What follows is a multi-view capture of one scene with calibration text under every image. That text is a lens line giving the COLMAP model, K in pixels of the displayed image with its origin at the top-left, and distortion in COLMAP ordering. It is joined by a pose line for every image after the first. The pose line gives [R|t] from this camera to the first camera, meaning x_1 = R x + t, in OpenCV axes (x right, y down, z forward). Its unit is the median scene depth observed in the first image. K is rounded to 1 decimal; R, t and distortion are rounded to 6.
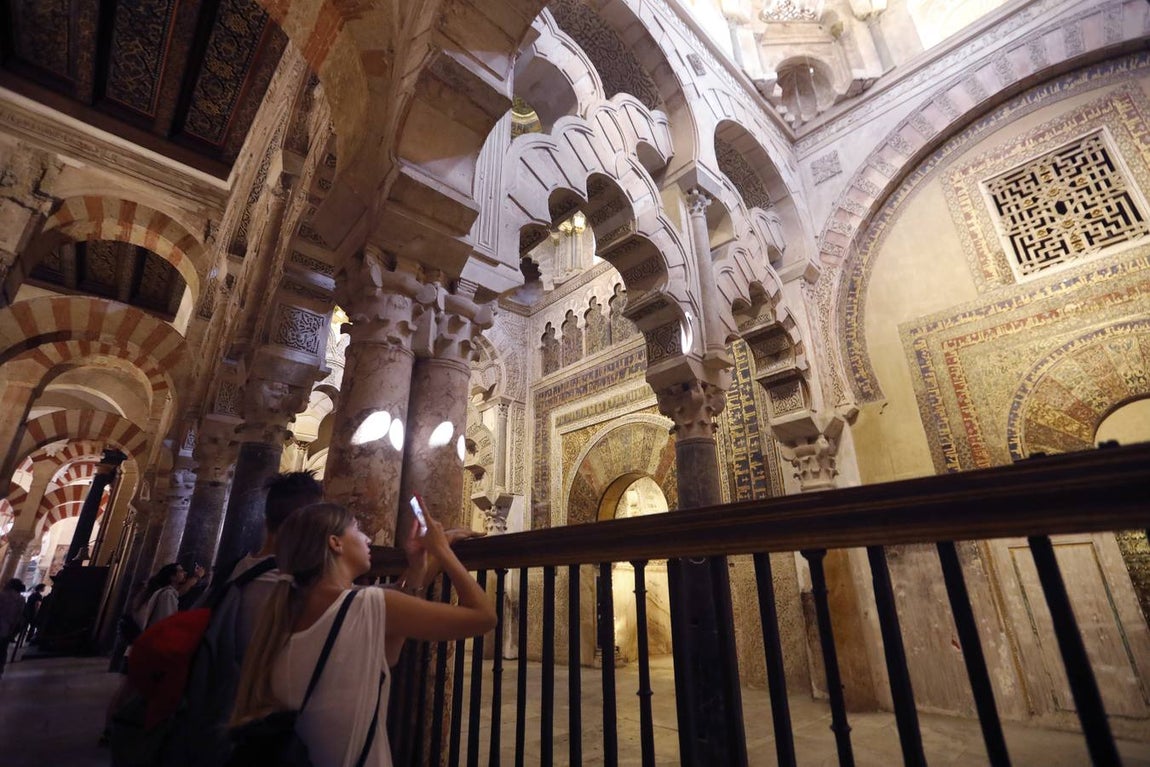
lens RADIAL K [[522.5, 0, 575.0], [0, 522.5, 376.8], [0, 0, 1]] dist [-0.030054, 0.005904]
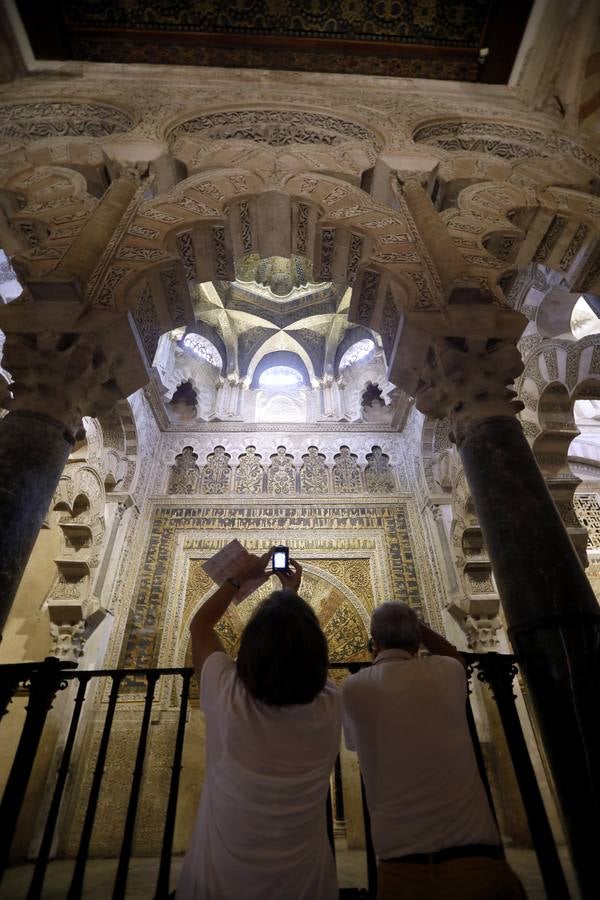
lens RADIAL K [[408.9, 0, 297.8], [0, 408.9, 456.6], [0, 0, 1]] dist [-0.030054, 0.005904]
pose [[0.660889, 0.452879, 0.598436, -0.539722], [-0.276596, 0.888254, -0.366742, 0.208579], [-0.697653, 0.076851, 0.712302, 0.419754]]
